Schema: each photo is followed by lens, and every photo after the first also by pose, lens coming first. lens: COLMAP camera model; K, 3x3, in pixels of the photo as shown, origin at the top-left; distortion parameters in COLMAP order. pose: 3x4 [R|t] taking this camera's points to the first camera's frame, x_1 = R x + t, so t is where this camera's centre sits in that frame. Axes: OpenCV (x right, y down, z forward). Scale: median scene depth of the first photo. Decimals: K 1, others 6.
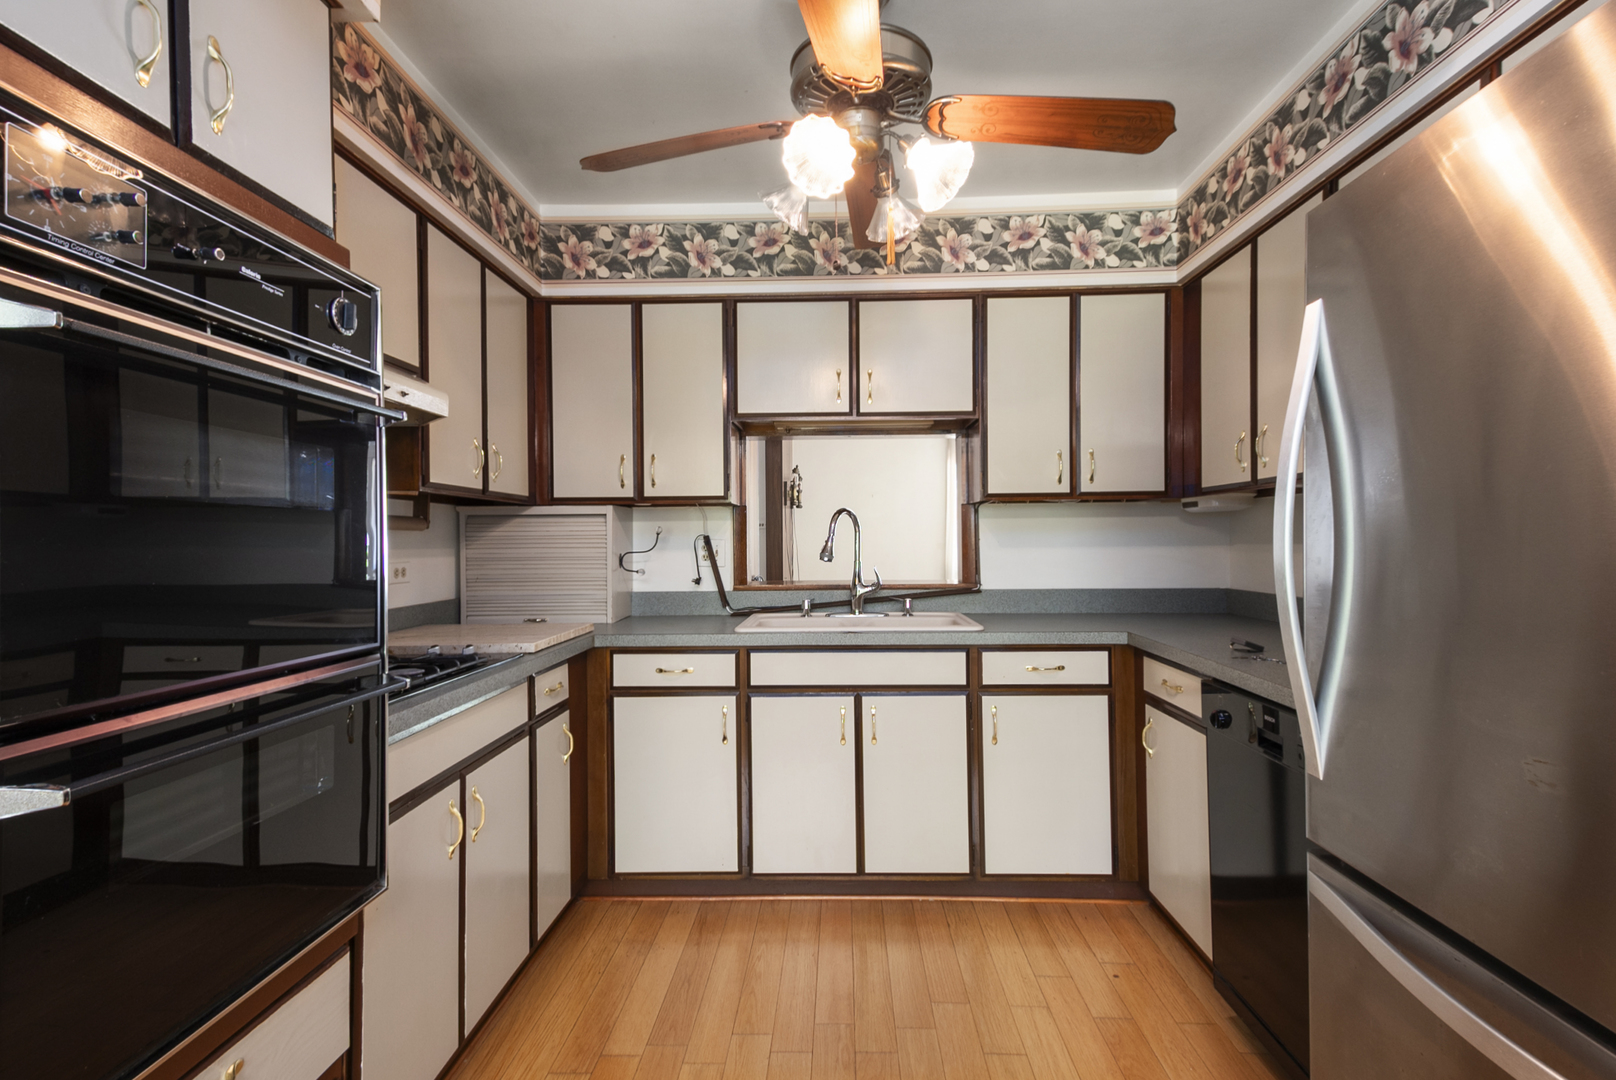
lens RADIAL K [[740.8, 0, 818.9], [0, 740.8, 542.7], [0, 0, 1]] dist [0.021887, -0.000588]
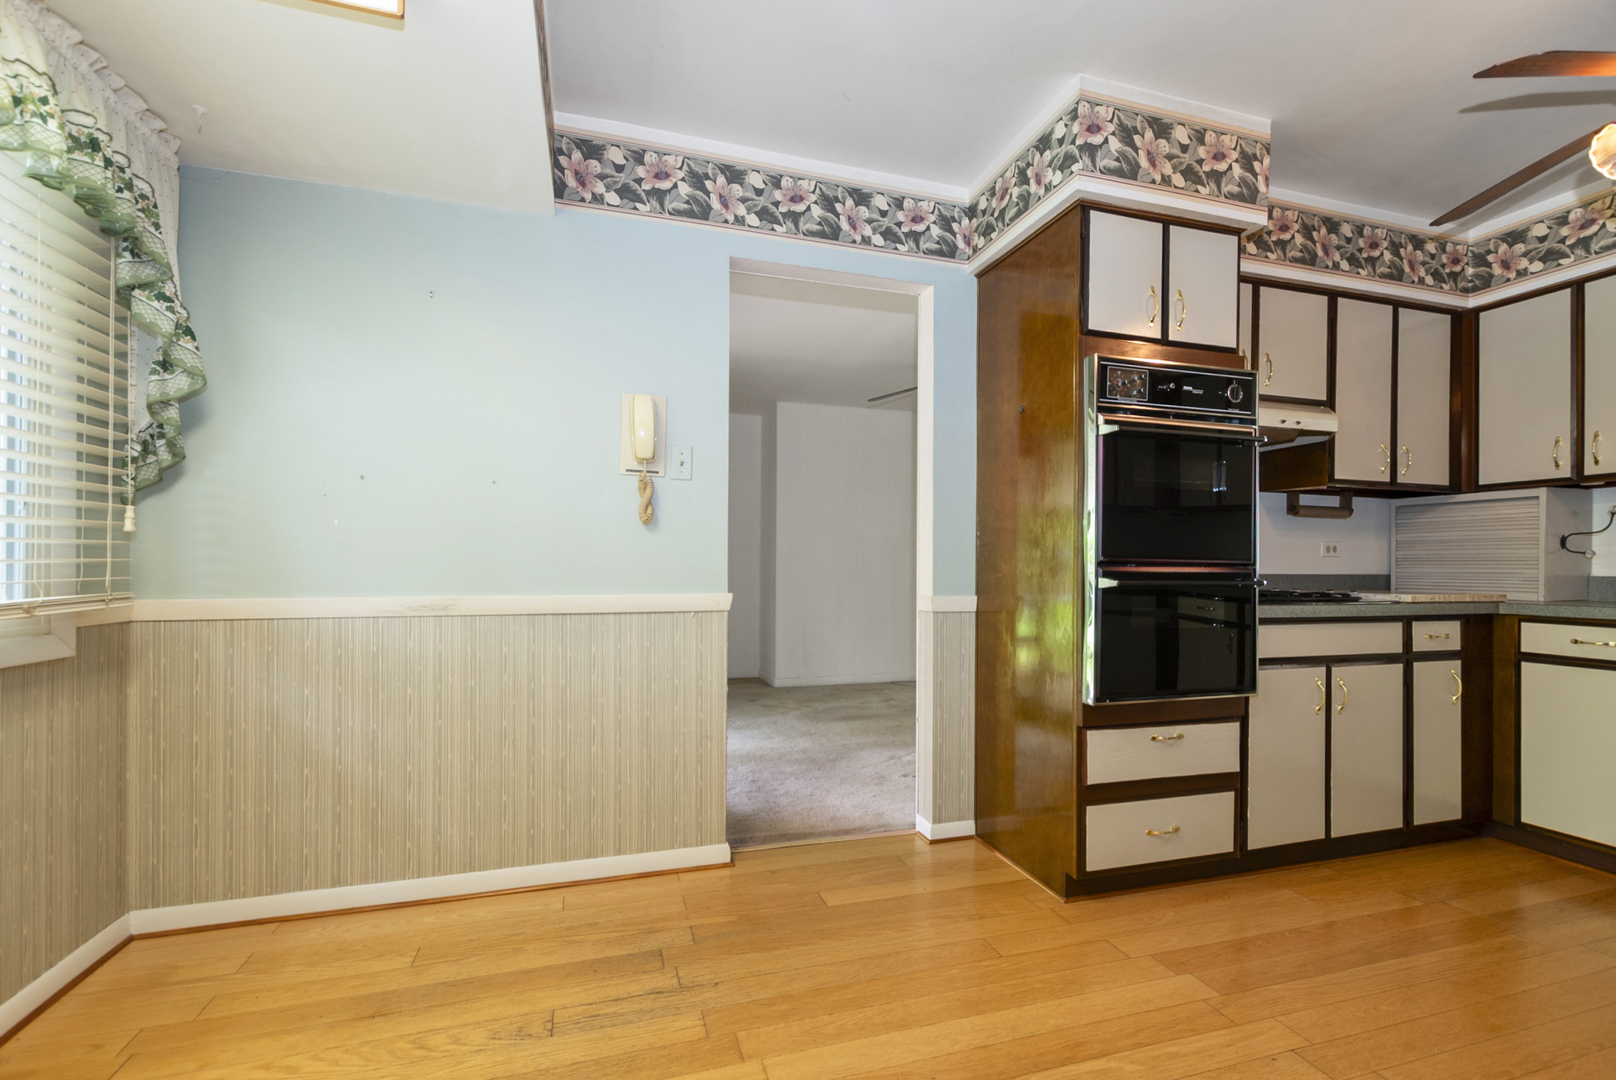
lens RADIAL K [[724.3, 0, 832.1], [0, 724.3, 559.6], [0, 0, 1]] dist [0.000715, 0.000186]
pose [[0.320048, 0.003921, -0.947393, 0.406927], [-0.015243, 0.999883, -0.001011, 0.075311], [0.947279, 0.014765, 0.320070, -0.298547]]
